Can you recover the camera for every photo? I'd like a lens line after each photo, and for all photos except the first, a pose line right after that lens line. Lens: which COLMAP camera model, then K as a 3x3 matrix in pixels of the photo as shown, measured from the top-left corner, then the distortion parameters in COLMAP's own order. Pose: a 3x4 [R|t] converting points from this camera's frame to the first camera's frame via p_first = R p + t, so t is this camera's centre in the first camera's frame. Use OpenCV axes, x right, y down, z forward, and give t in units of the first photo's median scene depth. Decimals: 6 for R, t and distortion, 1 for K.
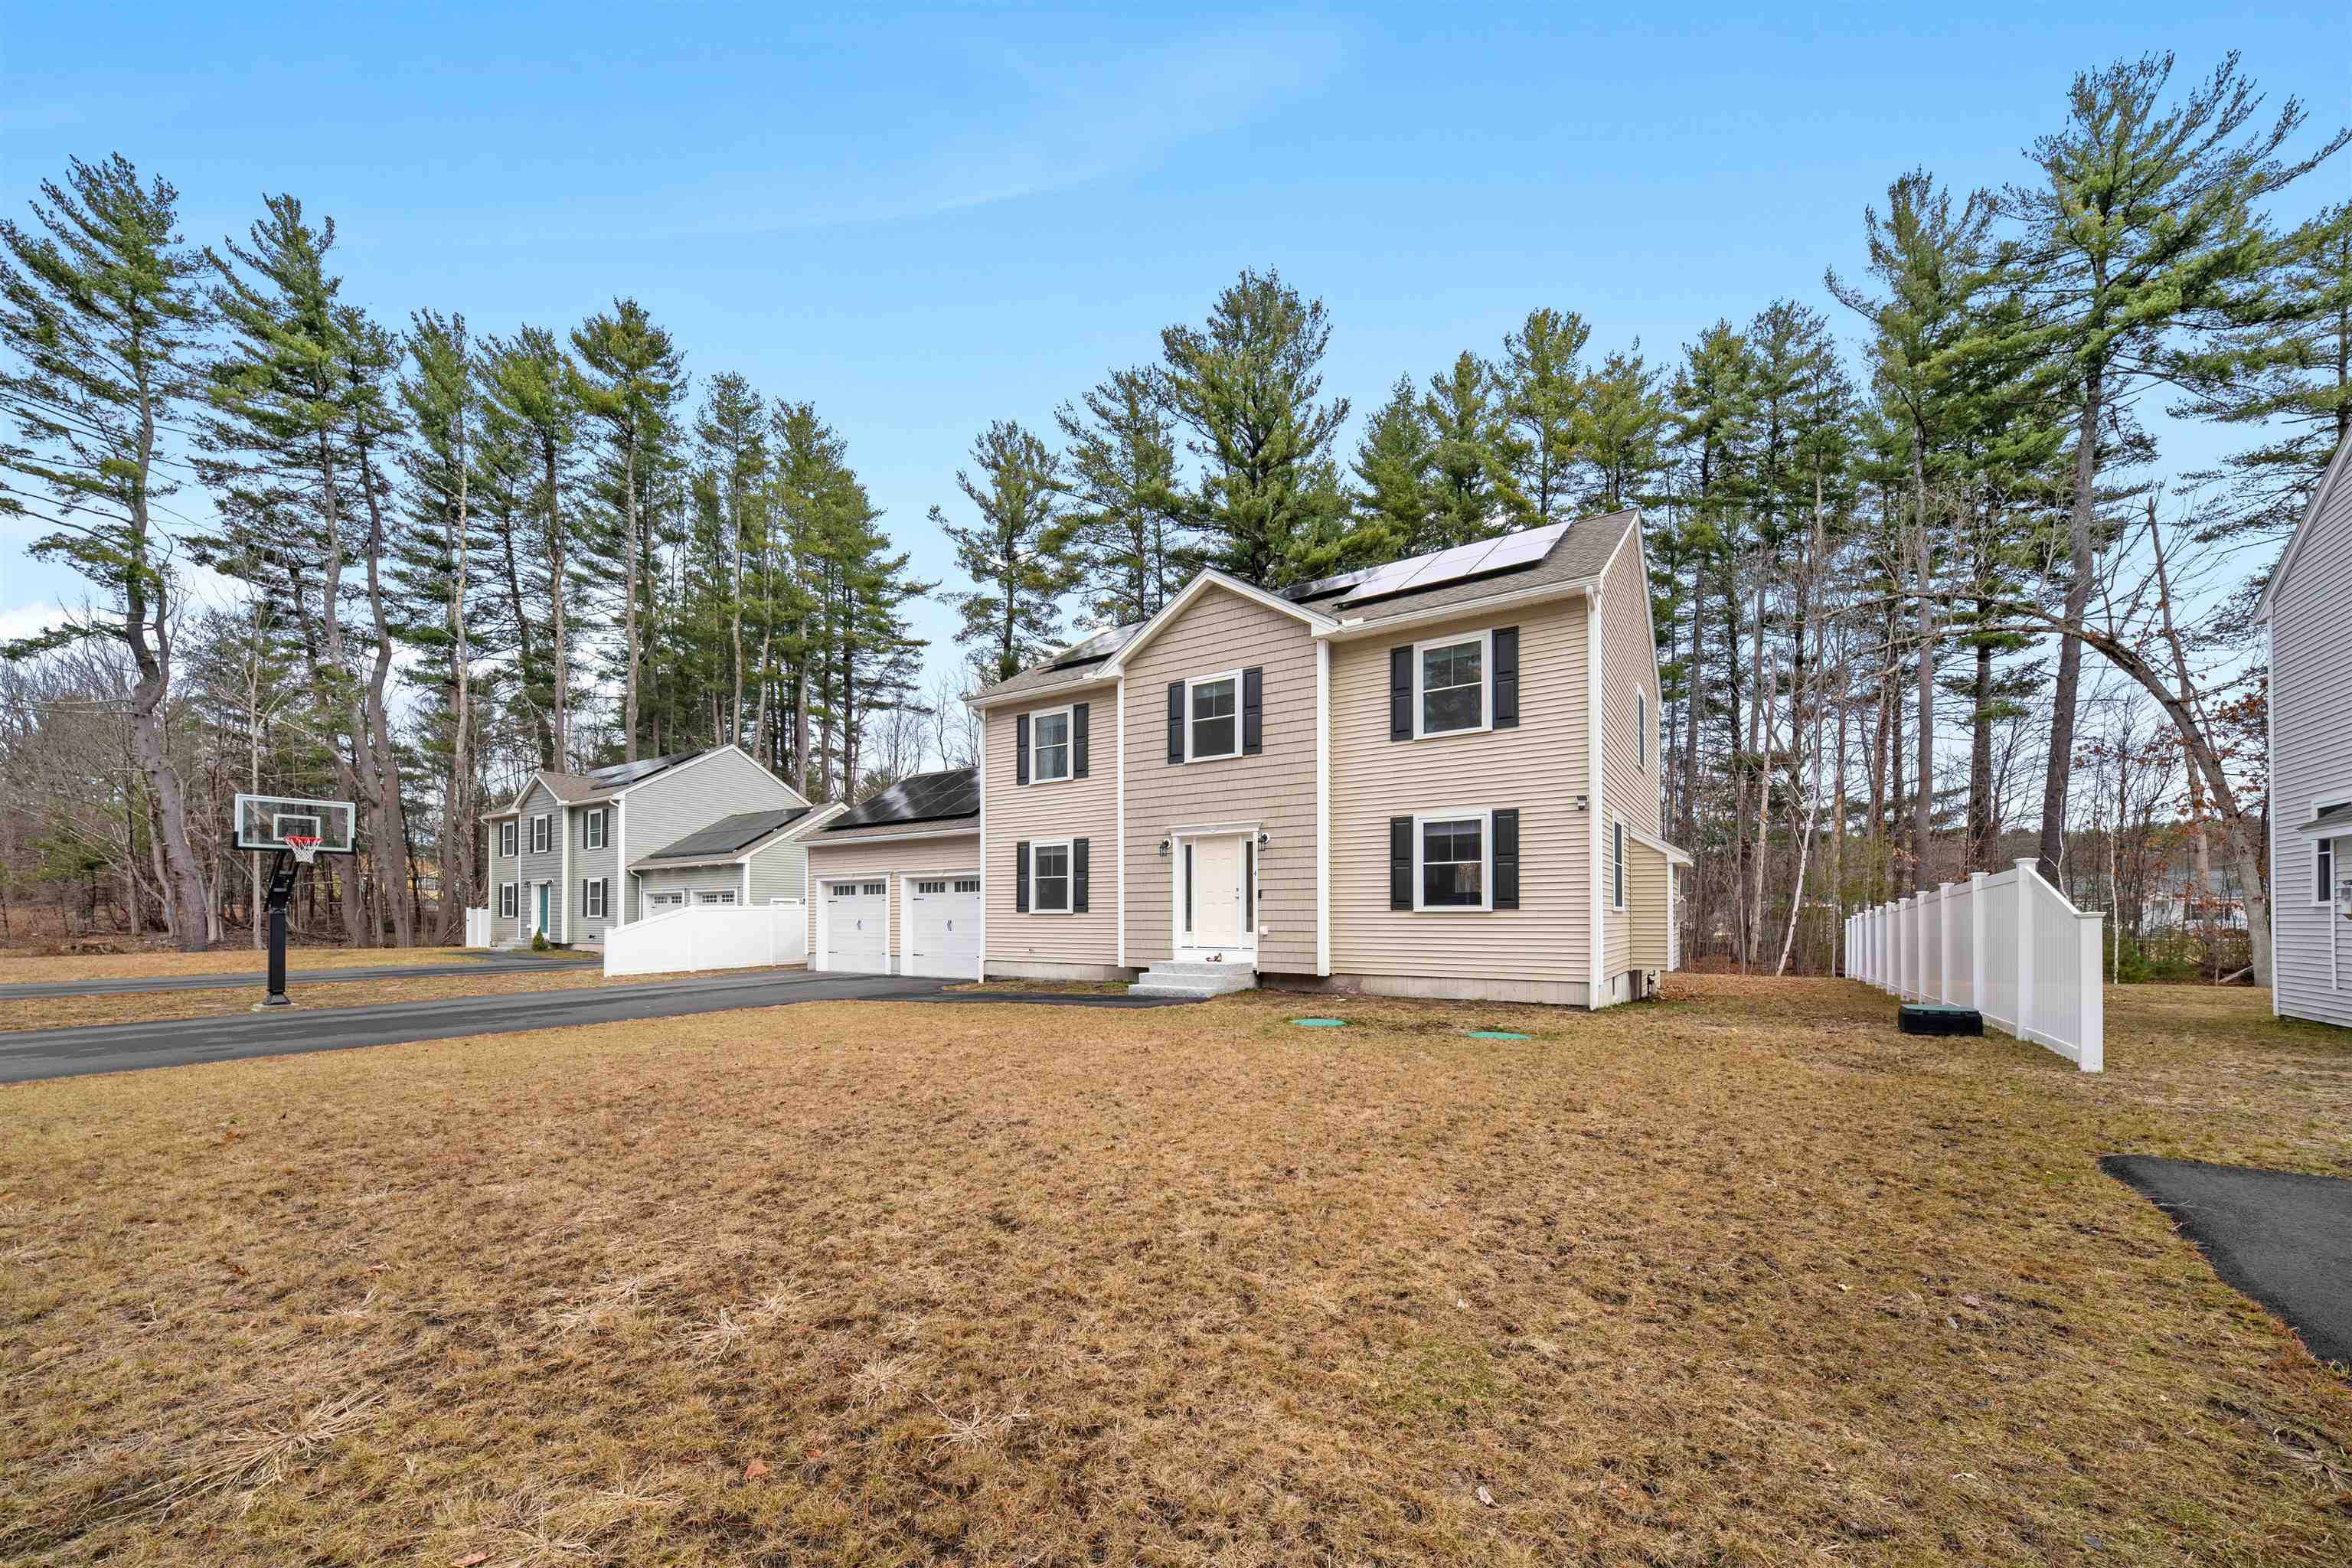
lens RADIAL K [[889.6, 0, 1156.6], [0, 889.6, 883.1], [0, 0, 1]] dist [-0.001153, -0.000615]
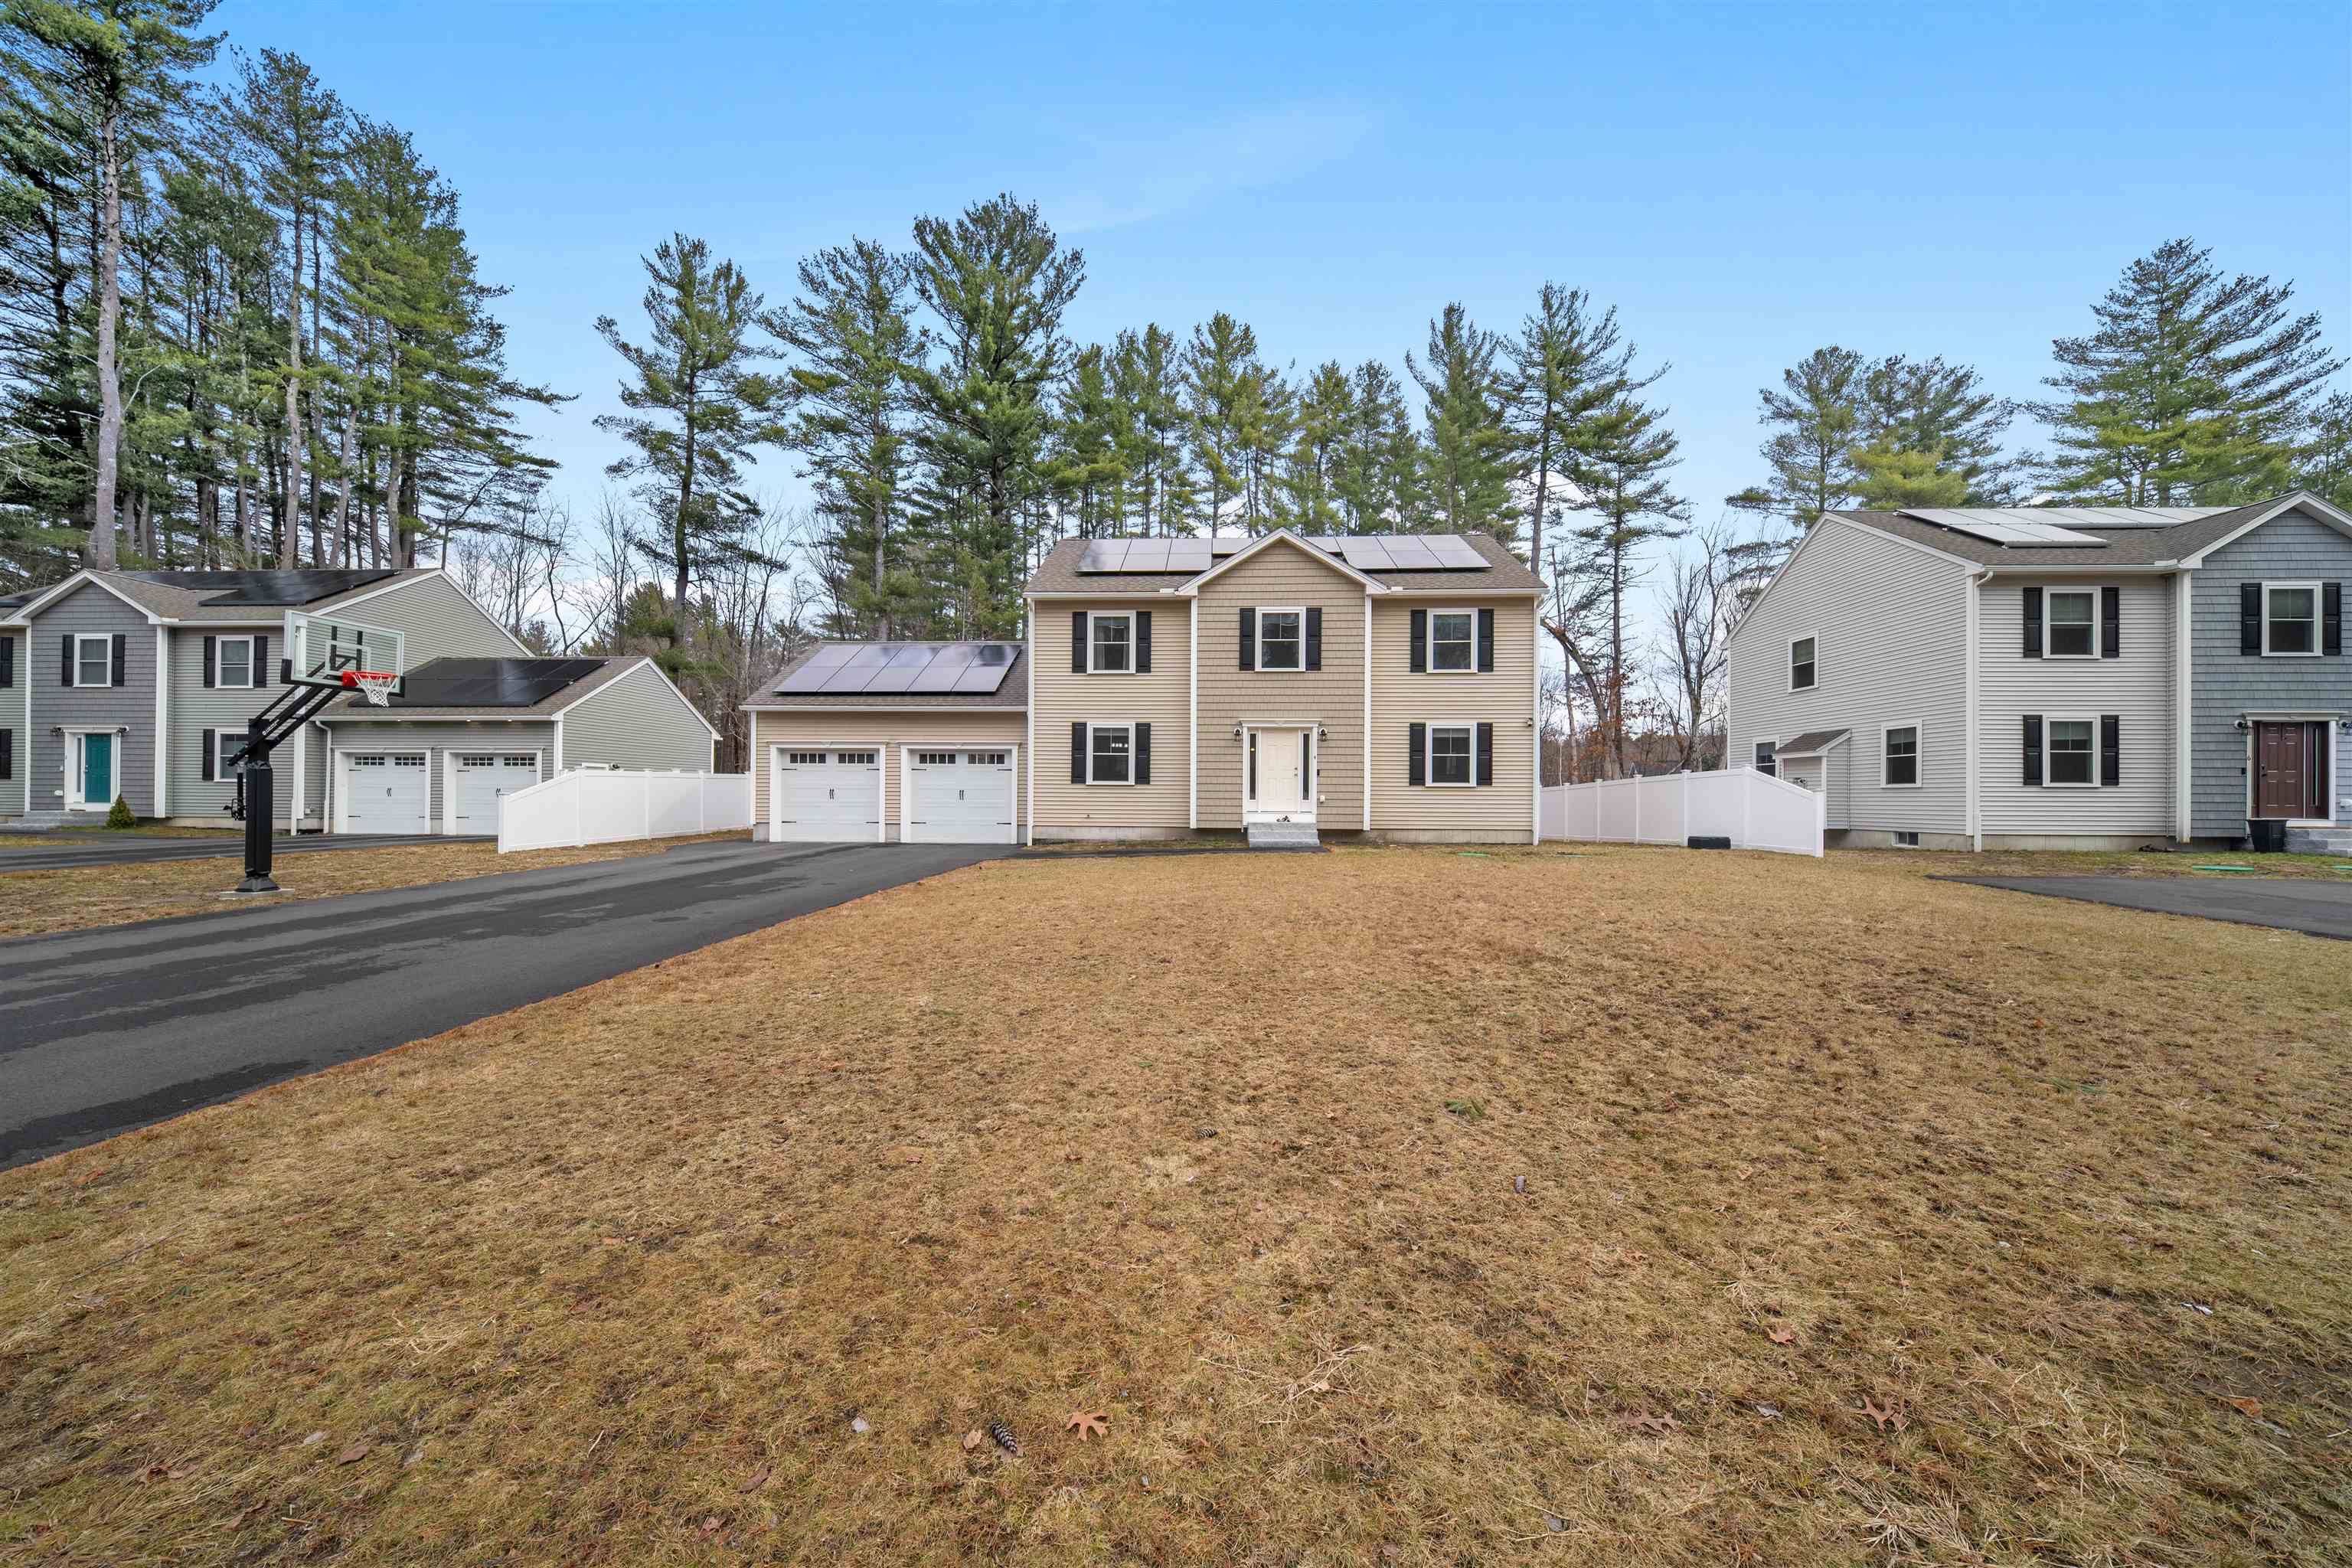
lens RADIAL K [[847.4, 0, 1178.5], [0, 847.4, 777.4], [0, 0, 1]] dist [0.001346, -0.003230]
pose [[0.850385, 0.018053, 0.525852, -0.646023], [-0.027727, 0.999560, 0.010523, 0.010470], [-0.525430, -0.023529, 0.850511, -0.007437]]
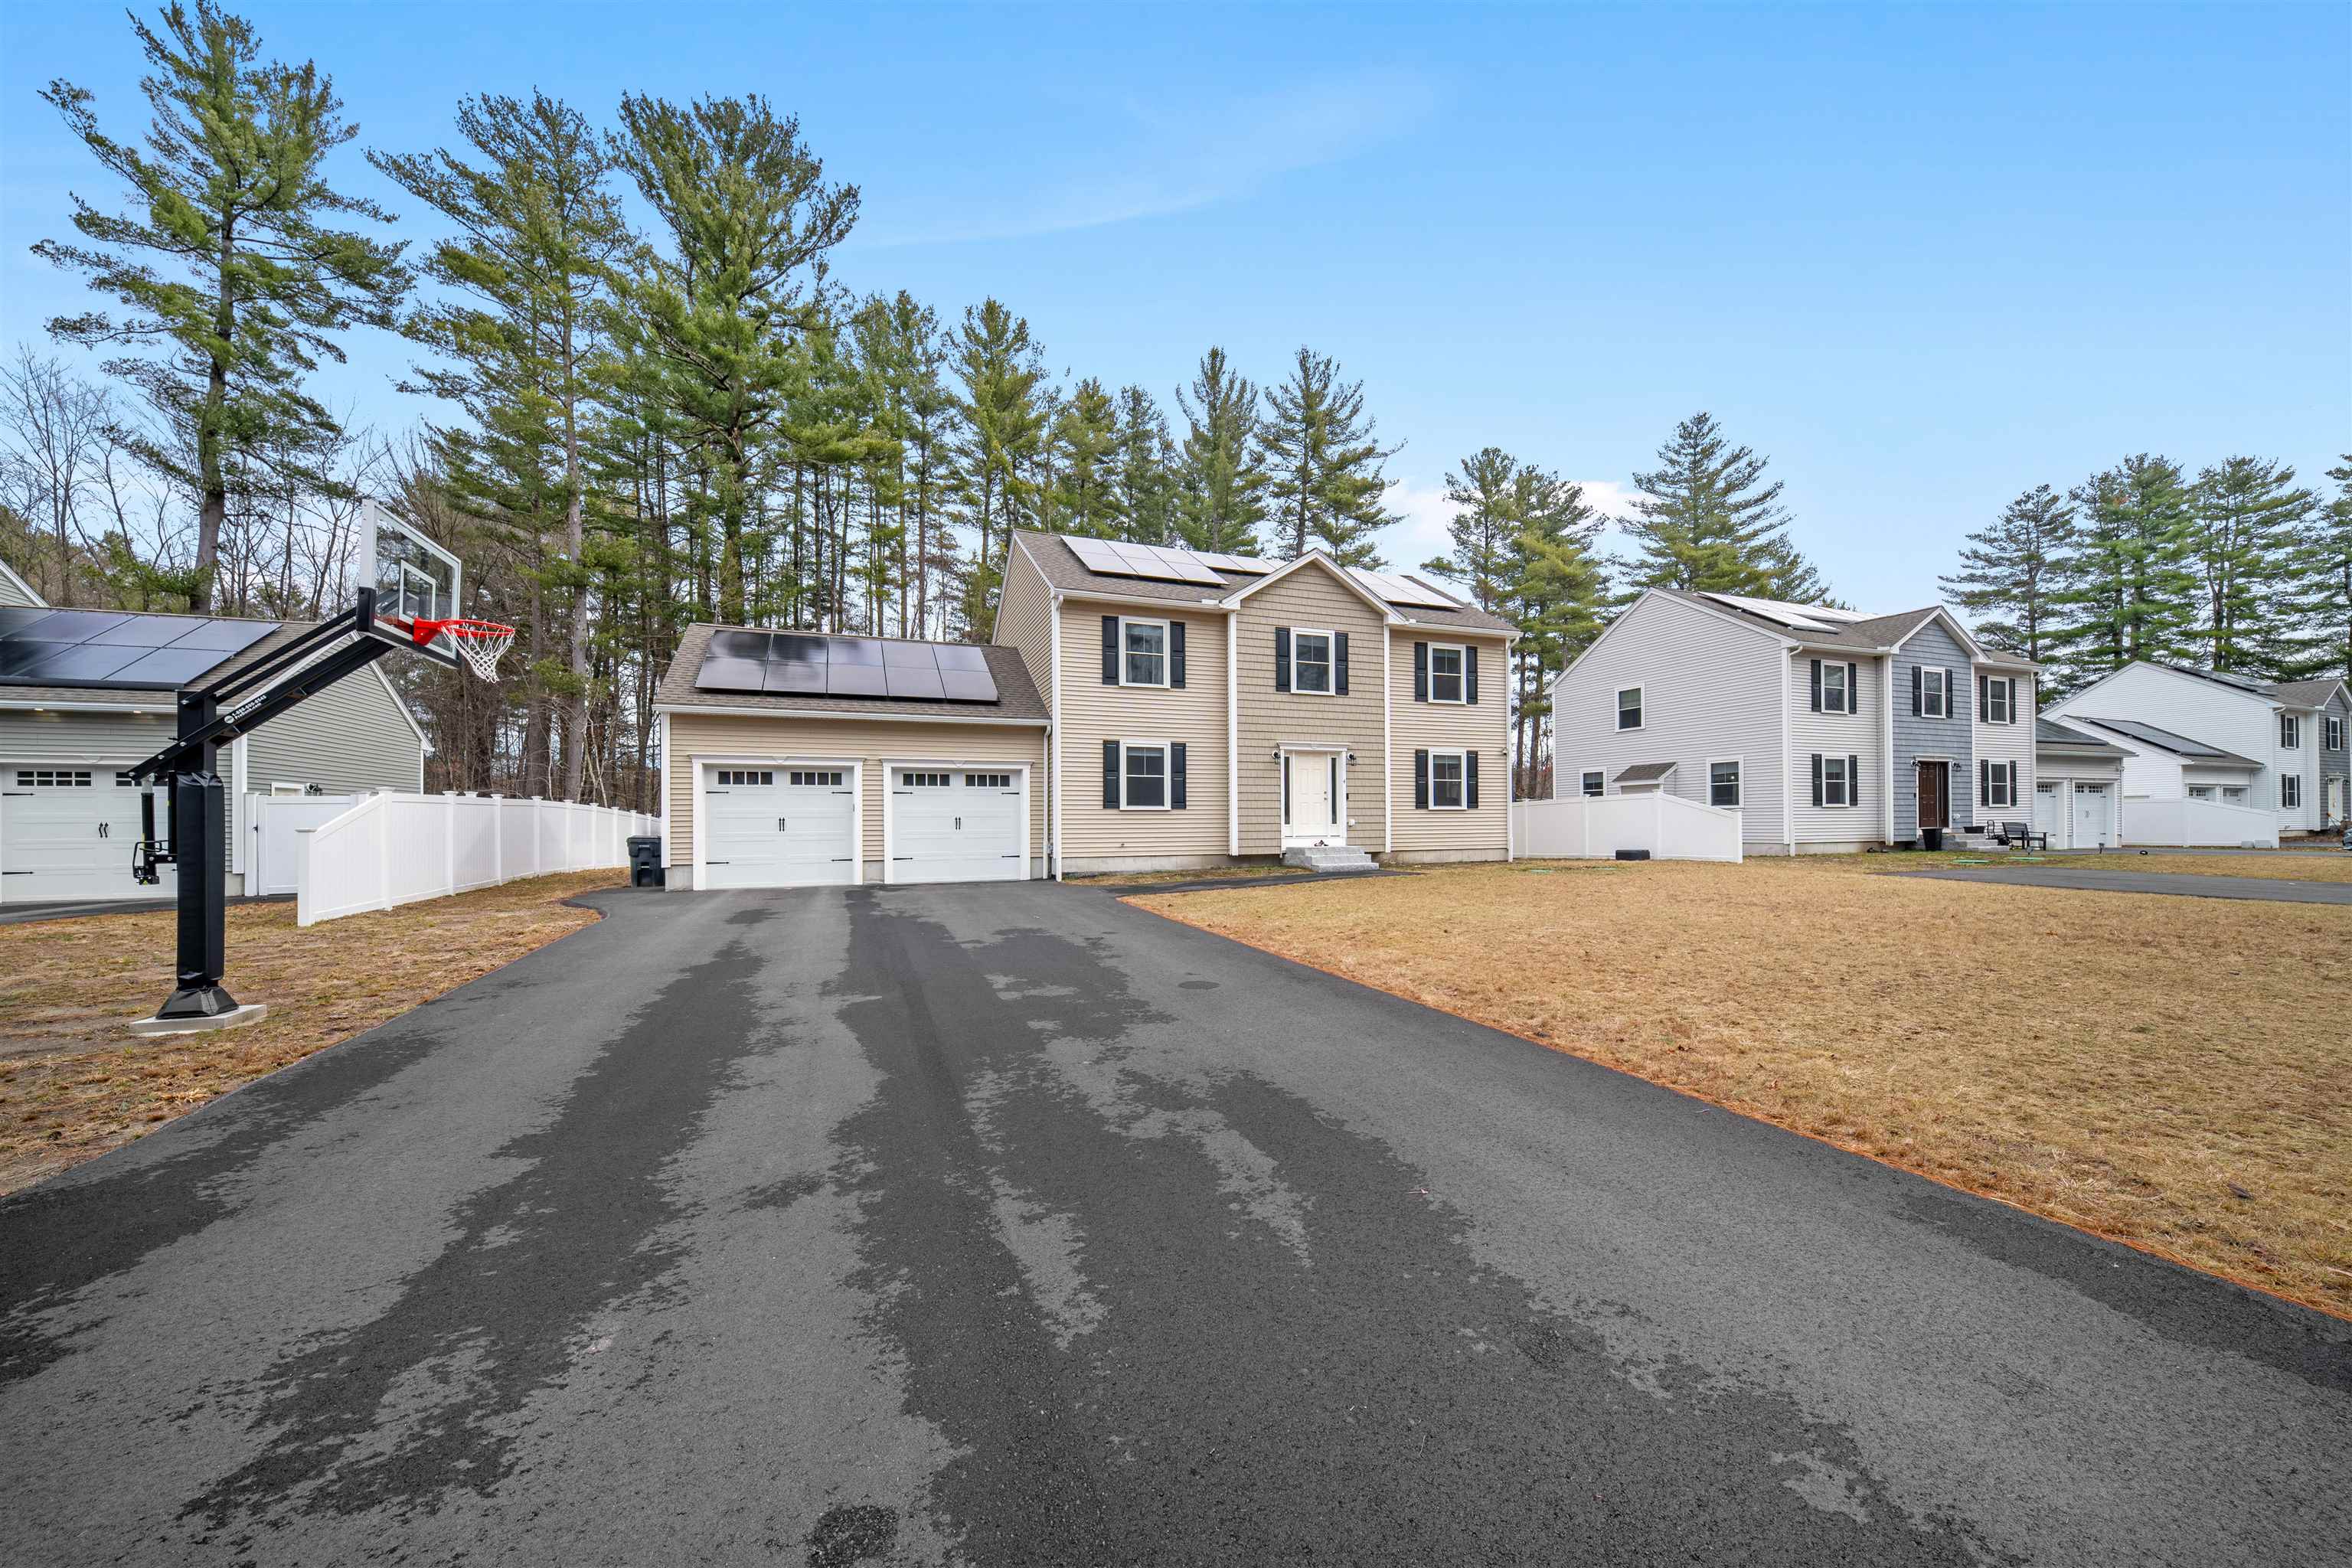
lens RADIAL K [[859.6, 0, 1183.5], [0, 859.6, 807.0], [0, 0, 1]] dist [0.001336, -0.003087]
pose [[0.555218, 0.010815, 0.831635, -0.972583], [-0.026854, 0.999627, 0.004929, 0.024735], [-0.831271, -0.025070, 0.555301, 0.391884]]
